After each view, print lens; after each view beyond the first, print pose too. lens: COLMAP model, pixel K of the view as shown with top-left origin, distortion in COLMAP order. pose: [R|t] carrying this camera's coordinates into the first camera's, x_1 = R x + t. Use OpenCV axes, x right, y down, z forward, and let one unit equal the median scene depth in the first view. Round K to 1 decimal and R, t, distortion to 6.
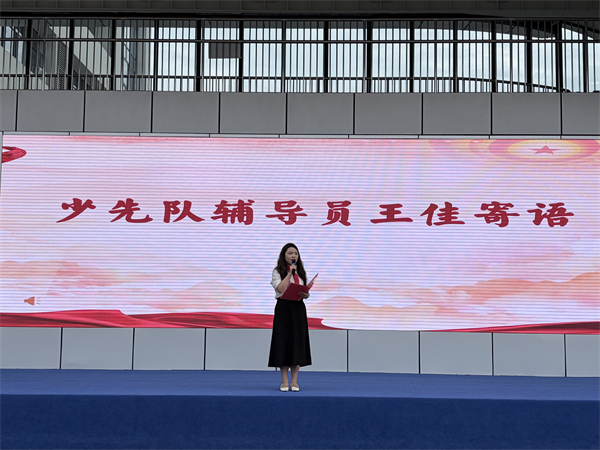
lens RADIAL K [[997.5, 0, 297.5], [0, 997.5, 217.3], [0, 0, 1]] dist [0.094326, 0.000000]
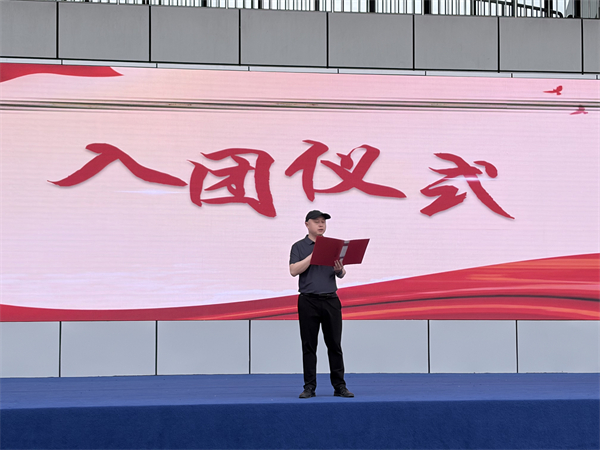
lens RADIAL K [[1353.0, 0, 294.9], [0, 1353.0, 222.7], [0, 0, 1]] dist [0.024632, 0.000000]
pose [[0.978169, -0.000233, 0.207811, -0.186416], [-0.007200, 0.999361, 0.035013, 0.000994], [-0.207687, -0.035745, 0.977542, -0.014449]]
